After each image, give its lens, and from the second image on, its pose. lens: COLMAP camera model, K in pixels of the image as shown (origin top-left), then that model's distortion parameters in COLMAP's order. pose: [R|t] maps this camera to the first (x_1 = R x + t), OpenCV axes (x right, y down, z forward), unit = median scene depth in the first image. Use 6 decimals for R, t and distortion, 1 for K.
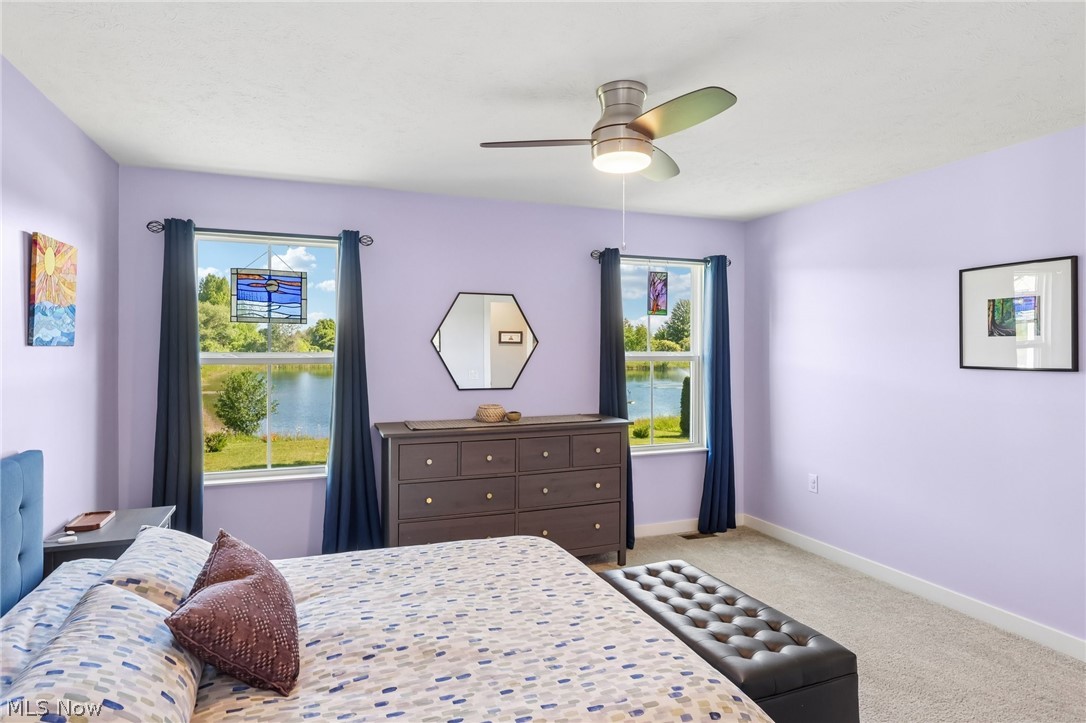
lens RADIAL K [[611.8, 0, 542.3], [0, 611.8, 351.9], [0, 0, 1]] dist [-0.004572, -0.001789]
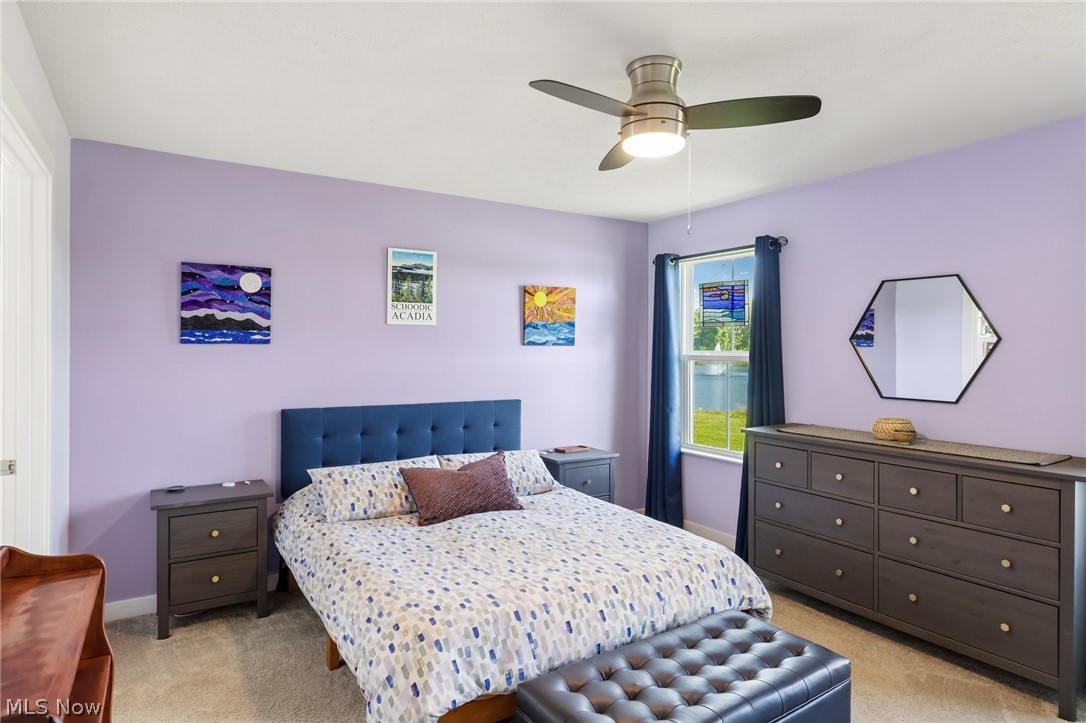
lens RADIAL K [[611.8, 0, 542.3], [0, 611.8, 351.9], [0, 0, 1]] dist [-0.004572, -0.001789]
pose [[0.193873, 0.005792, -0.981010, 1.284331], [-0.011286, 0.999930, 0.003673, 0.003901], [0.980962, 0.010360, 0.193925, 0.836062]]
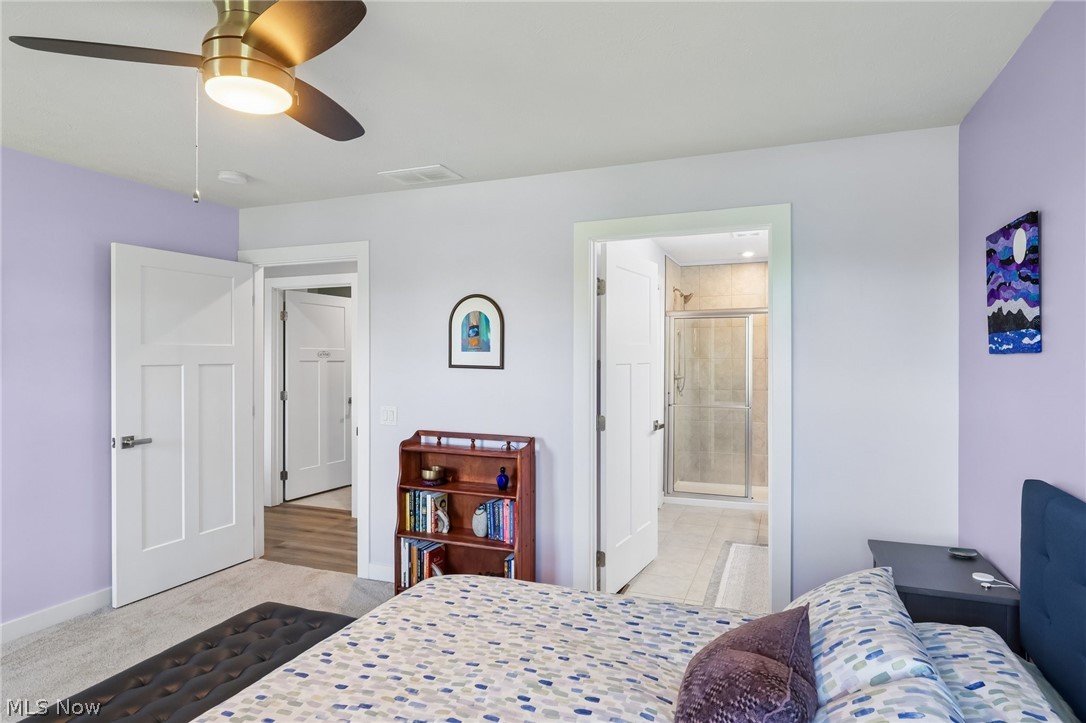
lens RADIAL K [[611.8, 0, 542.3], [0, 611.8, 351.9], [0, 0, 1]] dist [-0.004572, -0.001789]
pose [[-0.734135, 0.001774, 0.679001, -0.787694], [0.001041, 0.999998, -0.001487, -0.004948], [-0.679002, -0.000385, -0.734136, 1.654525]]
